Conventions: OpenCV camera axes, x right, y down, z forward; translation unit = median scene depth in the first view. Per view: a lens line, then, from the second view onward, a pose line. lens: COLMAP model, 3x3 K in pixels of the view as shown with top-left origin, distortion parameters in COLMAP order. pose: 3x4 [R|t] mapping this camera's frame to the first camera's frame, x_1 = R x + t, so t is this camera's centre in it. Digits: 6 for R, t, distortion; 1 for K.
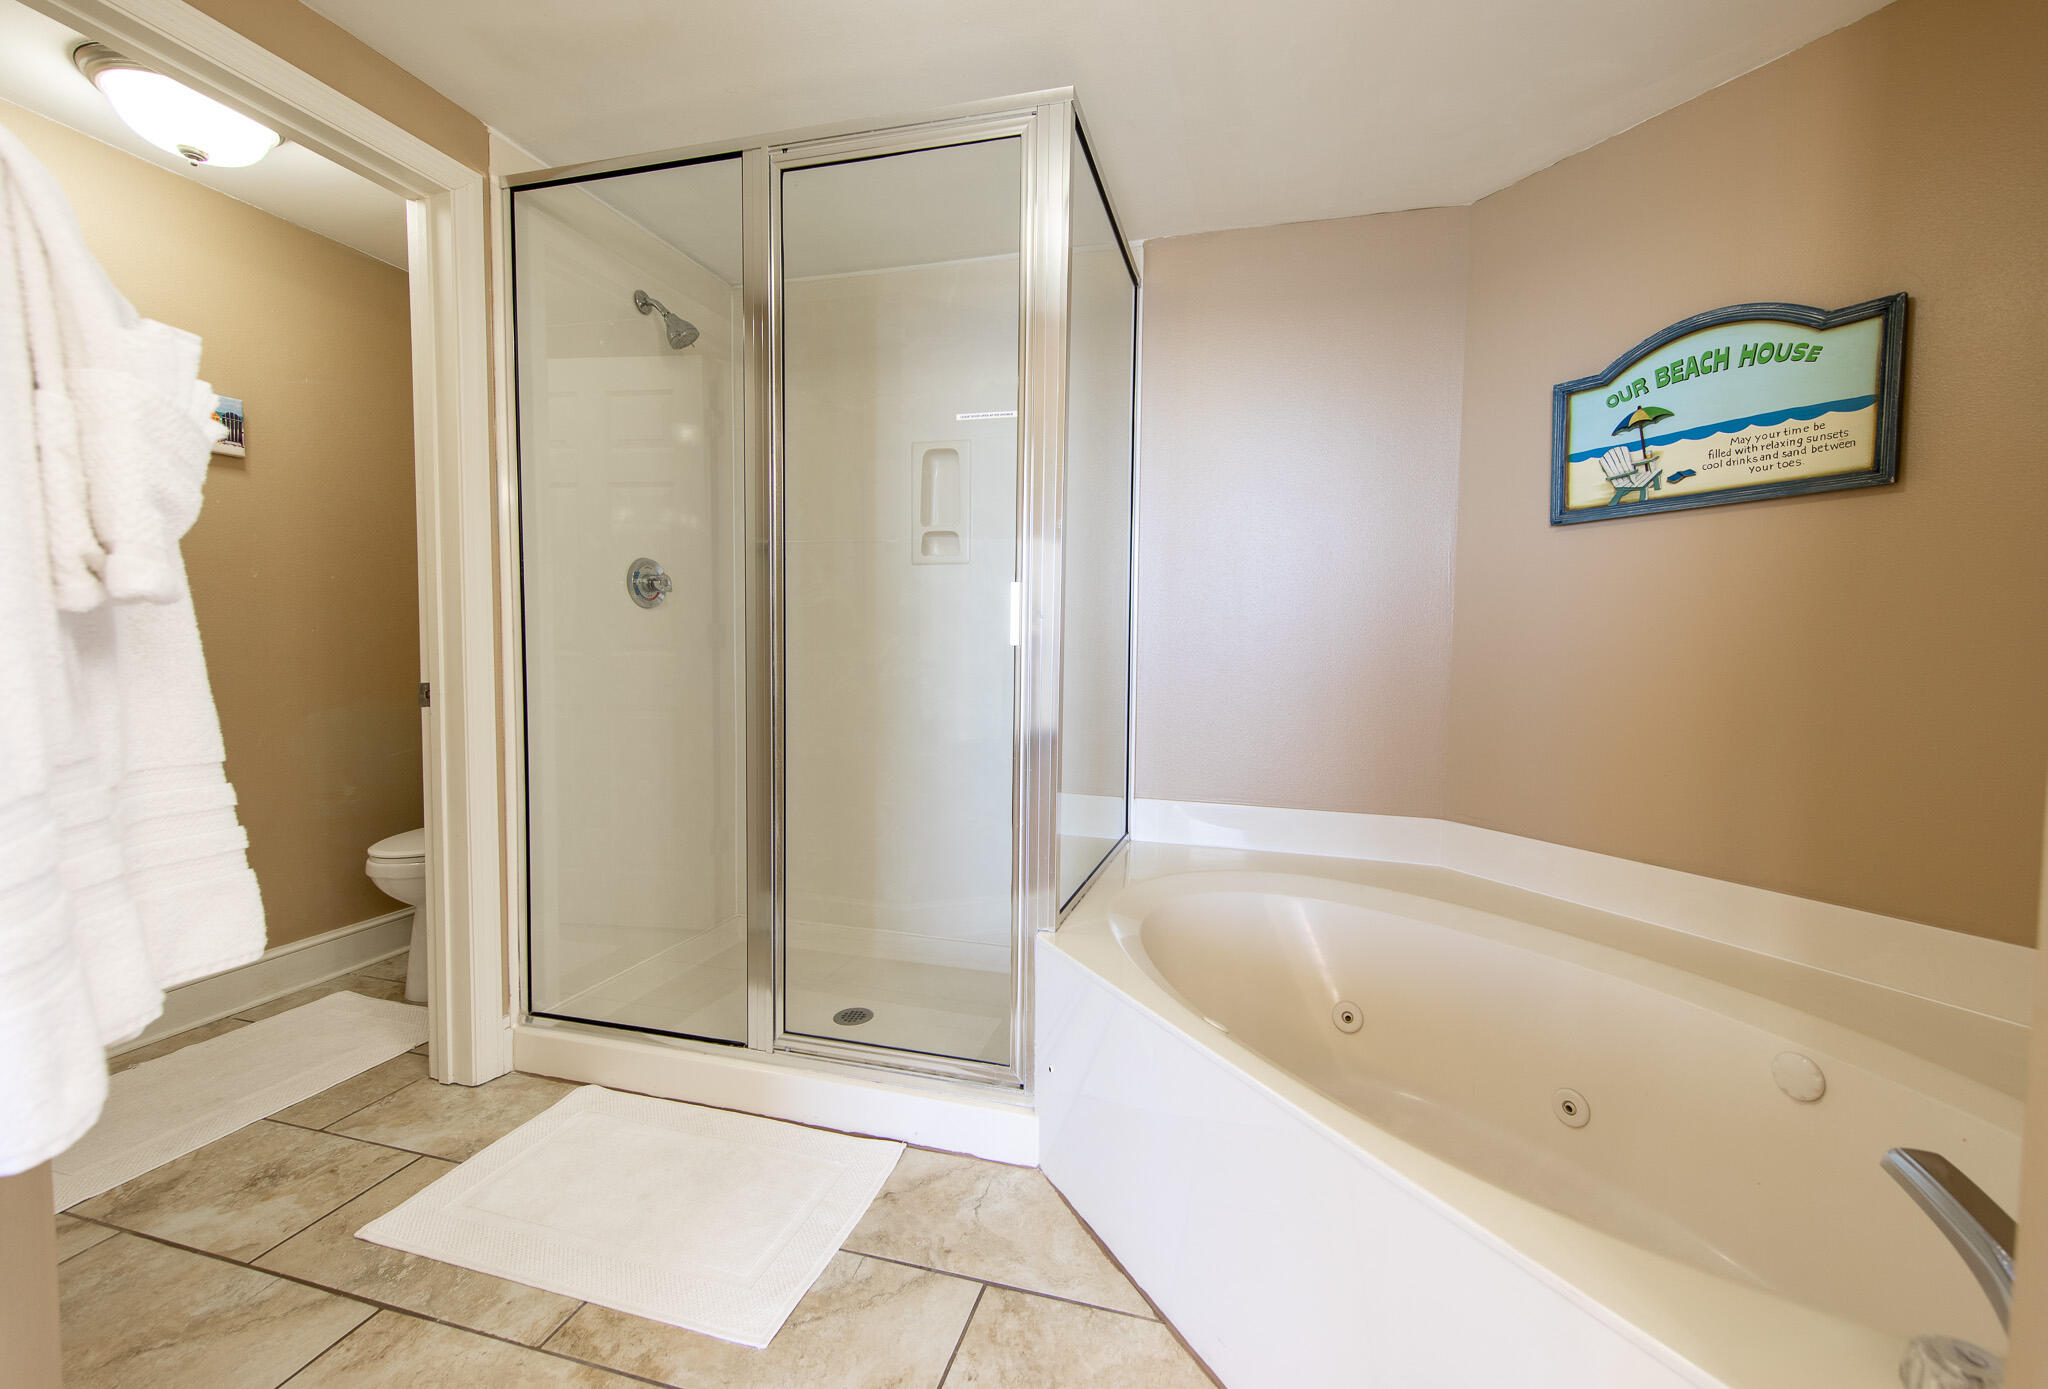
lens RADIAL K [[870.9, 0, 1030.4], [0, 870.9, 684.2], [0, 0, 1]] dist [0.000183, -0.000124]
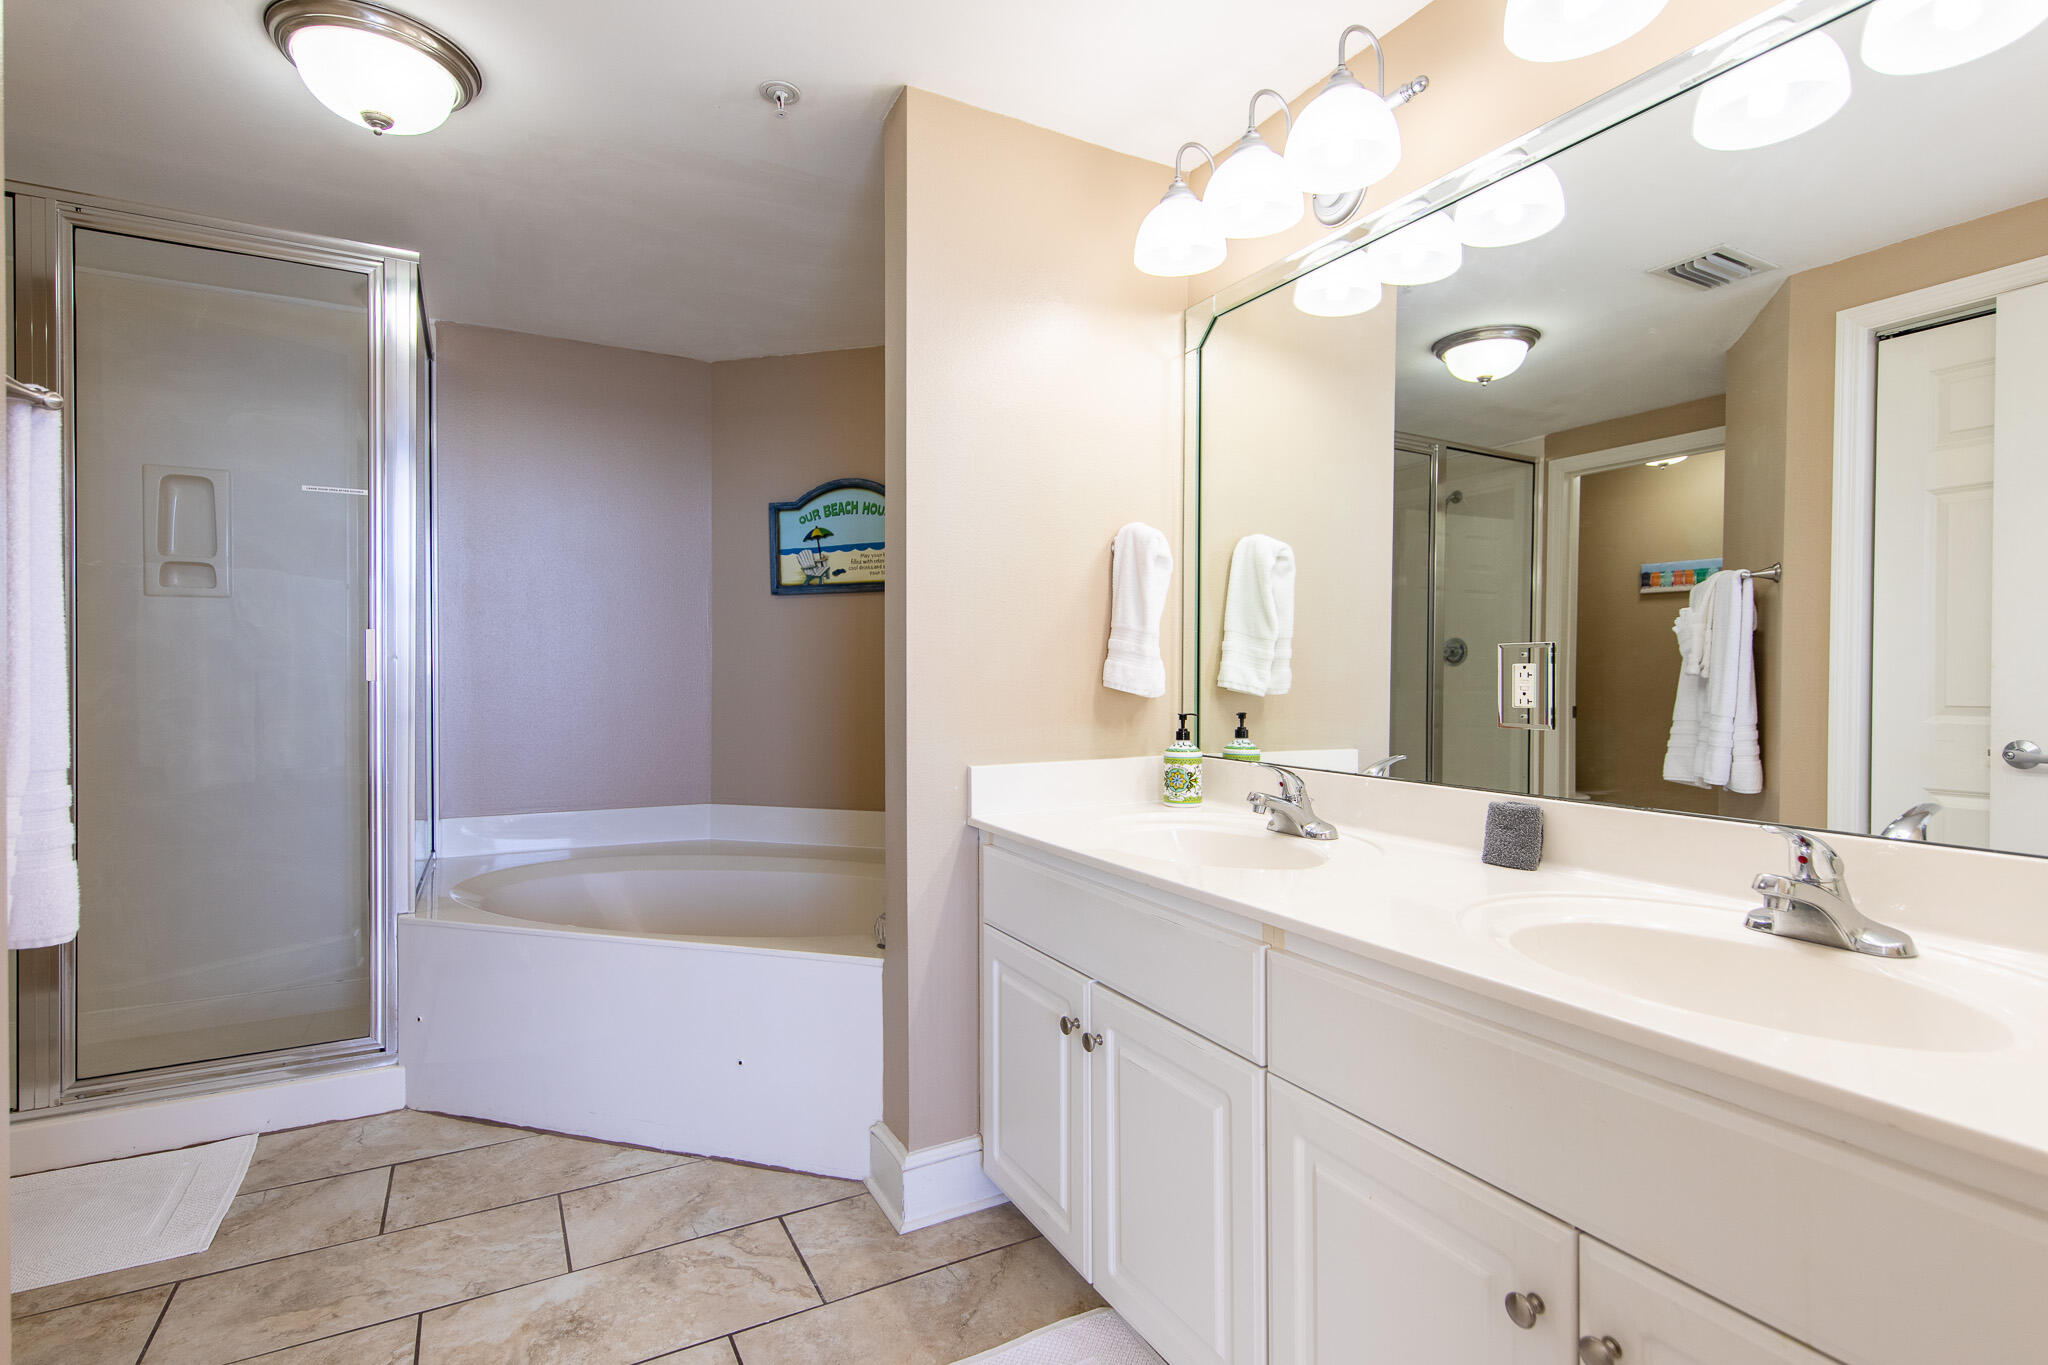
lens RADIAL K [[963.7, 0, 1025.5], [0, 963.7, 675.9], [0, 0, 1]] dist [0.022856, 0.000371]
pose [[0.719439, -0.015405, 0.694385, -0.270502], [0.045850, 0.998627, -0.025350, 0.021473], [-0.693040, 0.050075, 0.719157, -0.544778]]
